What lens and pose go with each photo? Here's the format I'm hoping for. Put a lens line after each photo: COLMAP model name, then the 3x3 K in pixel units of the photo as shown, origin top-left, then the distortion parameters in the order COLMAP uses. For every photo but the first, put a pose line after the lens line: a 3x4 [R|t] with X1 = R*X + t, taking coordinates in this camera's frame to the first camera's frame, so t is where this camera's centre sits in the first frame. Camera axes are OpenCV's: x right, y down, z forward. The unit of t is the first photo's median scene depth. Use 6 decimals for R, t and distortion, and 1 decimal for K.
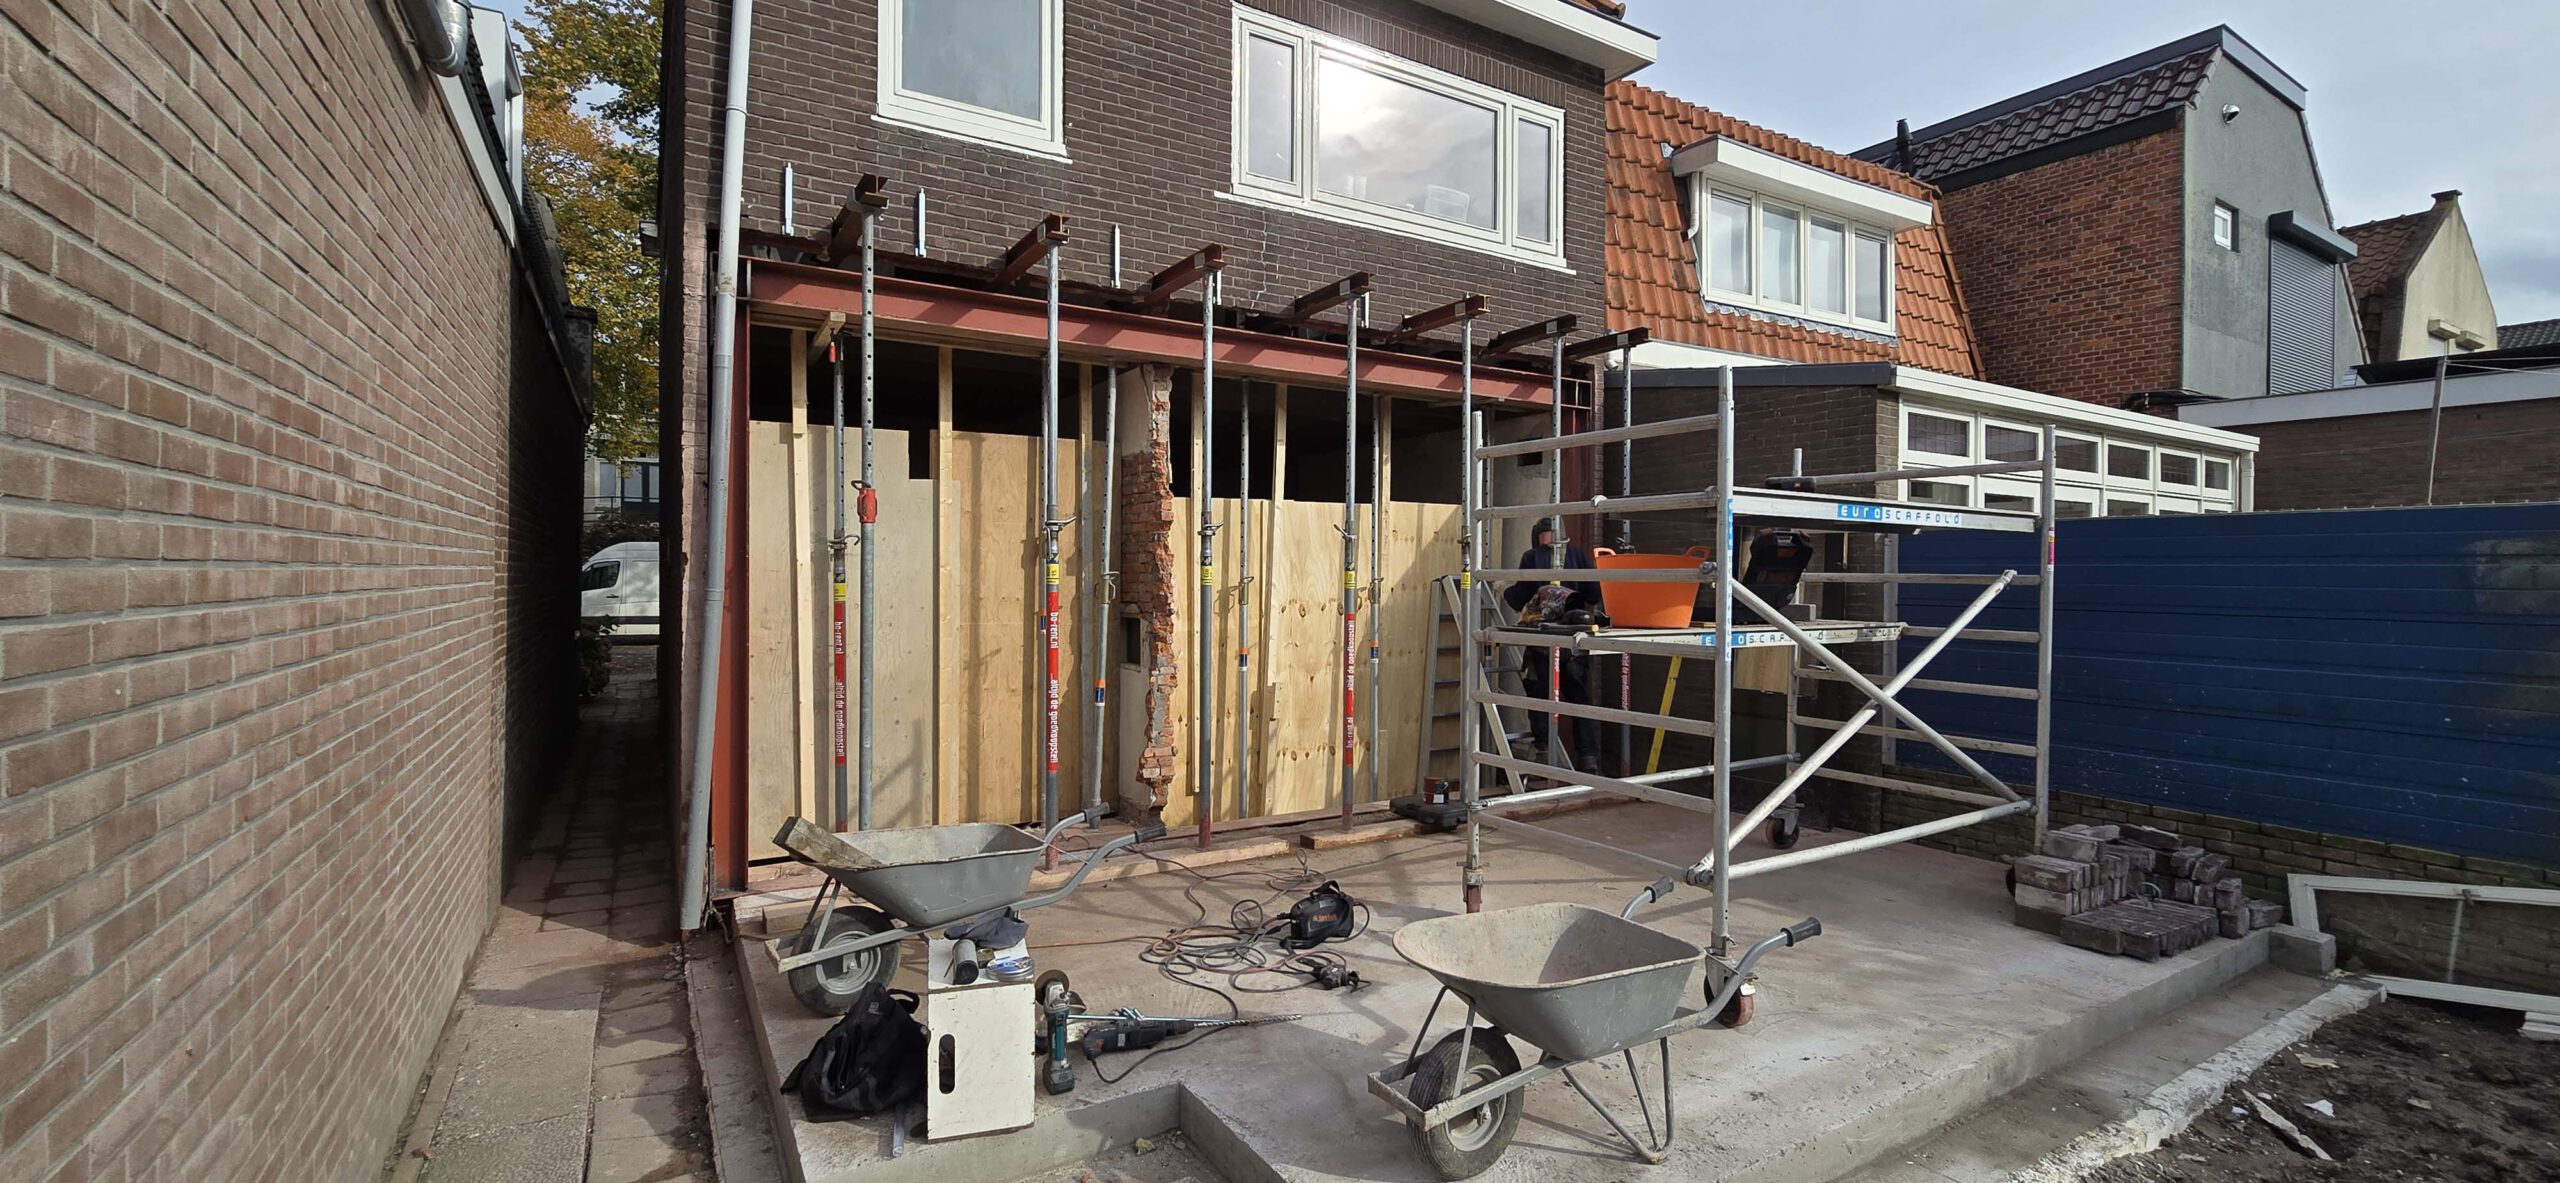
lens RADIAL K [[1063.1, 0, 1268.9], [0, 1063.1, 583.4], [0, 0, 1]] dist [-0.008811, 0.003201]
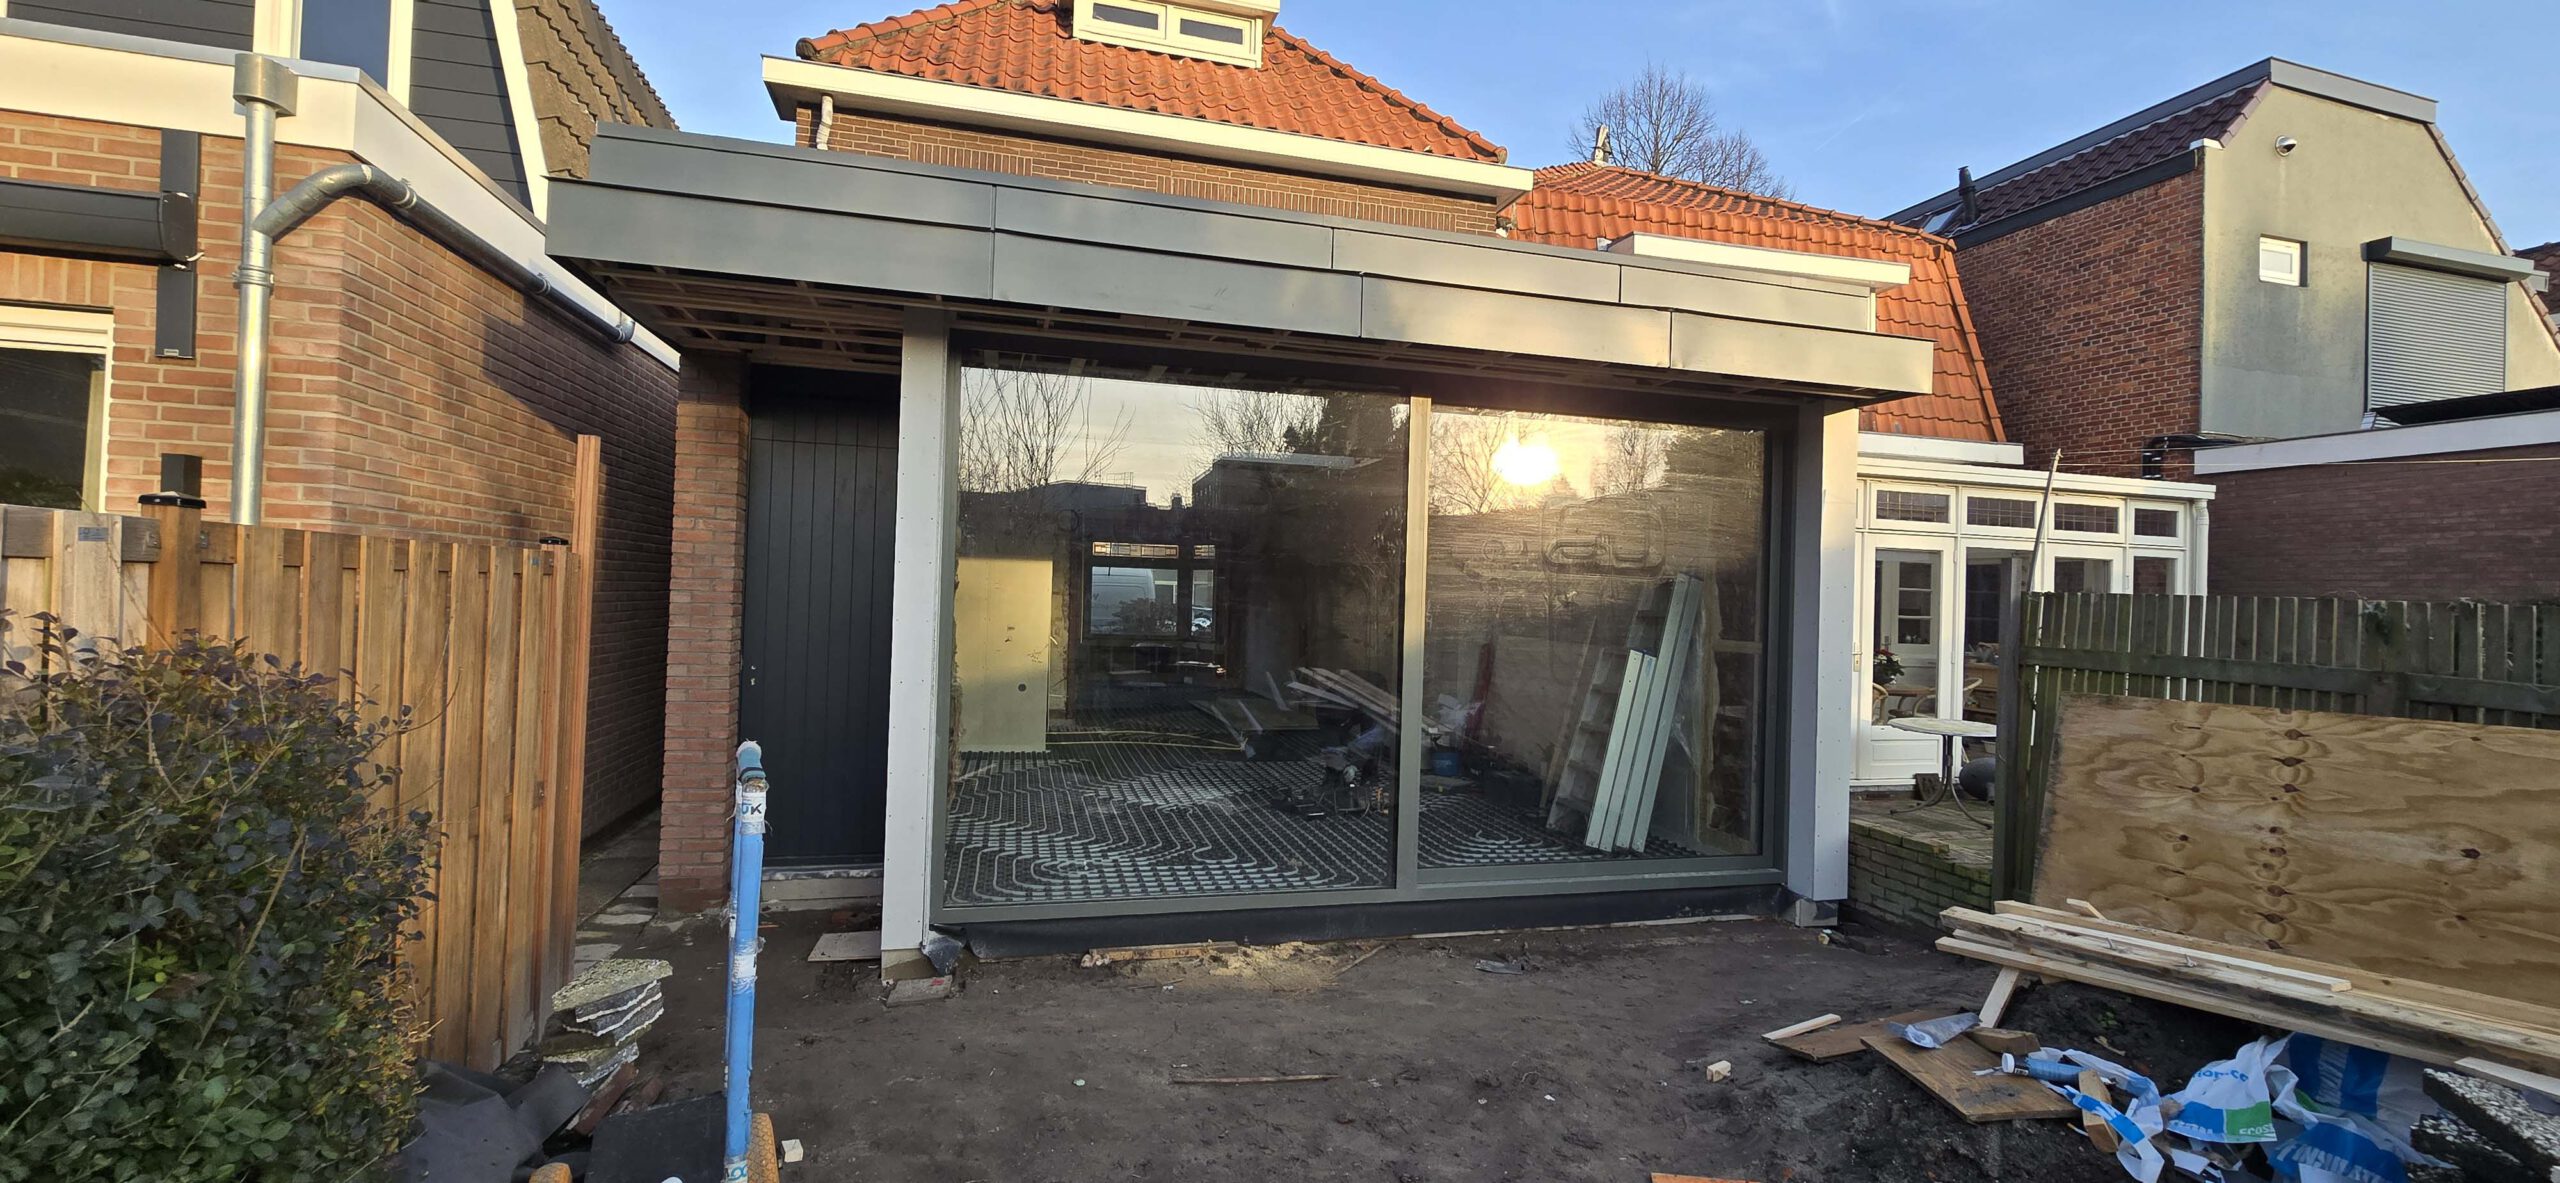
lens RADIAL K [[1063.1, 0, 1269.5], [0, 1063.1, 574.4], [0, 0, 1]] dist [-0.008811, 0.003201]
pose [[0.958342, 0.016196, -0.285163, 0.517792], [-0.026028, 0.999189, -0.030722, 0.000281], [0.284434, 0.036864, 0.957987, -0.297625]]
